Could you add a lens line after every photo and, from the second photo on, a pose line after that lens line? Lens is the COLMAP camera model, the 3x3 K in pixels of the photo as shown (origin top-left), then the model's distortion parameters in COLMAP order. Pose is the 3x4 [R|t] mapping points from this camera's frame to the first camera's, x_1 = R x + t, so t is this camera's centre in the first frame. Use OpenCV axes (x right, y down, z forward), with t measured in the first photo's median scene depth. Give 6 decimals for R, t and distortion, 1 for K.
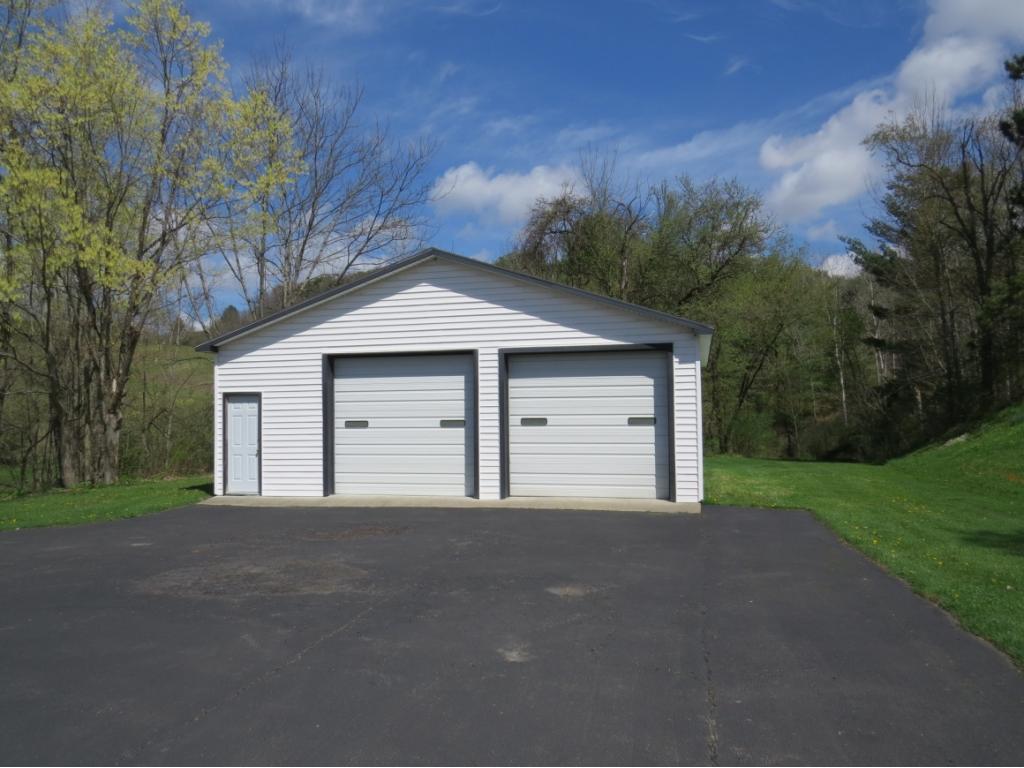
lens RADIAL K [[766.3, 0, 511.9], [0, 766.3, 382.2], [0, 0, 1]] dist [-0.001179, -0.013787]
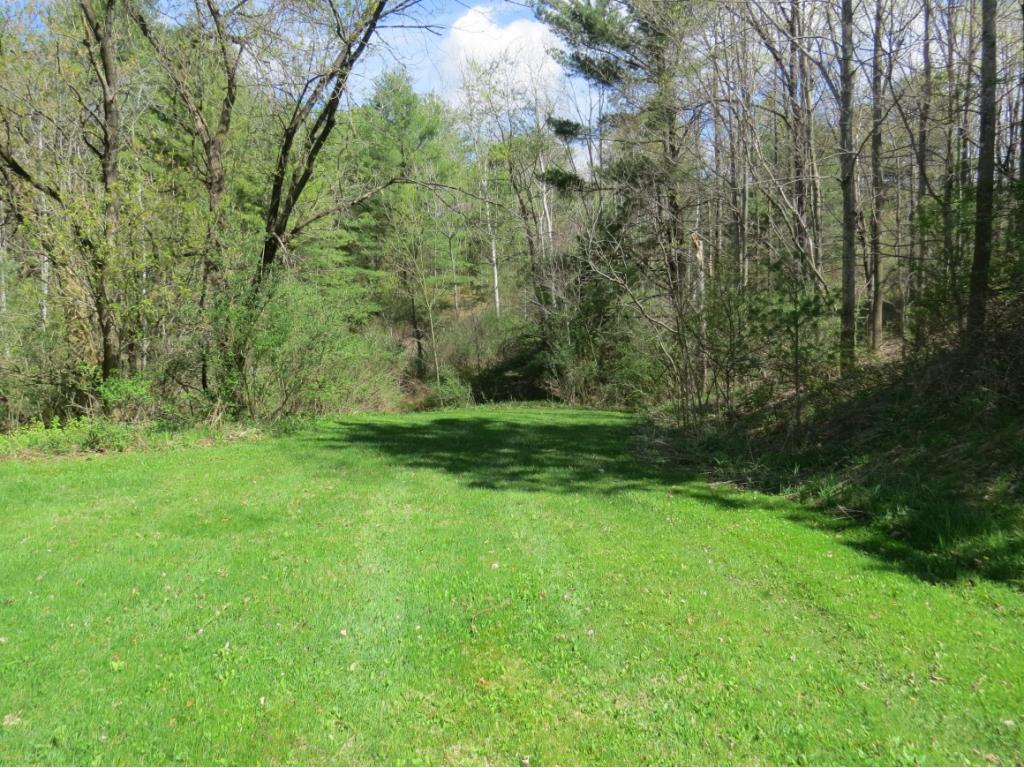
lens RADIAL K [[766.3, 0, 512.0], [0, 766.3, 384.0], [0, 0, 1]] dist [-0.001179, -0.013787]
pose [[0.895008, -0.040254, 0.444230, 0.144635], [-0.020669, 0.991107, 0.131452, 0.021302], [-0.445571, -0.126832, 0.886217, 0.392195]]
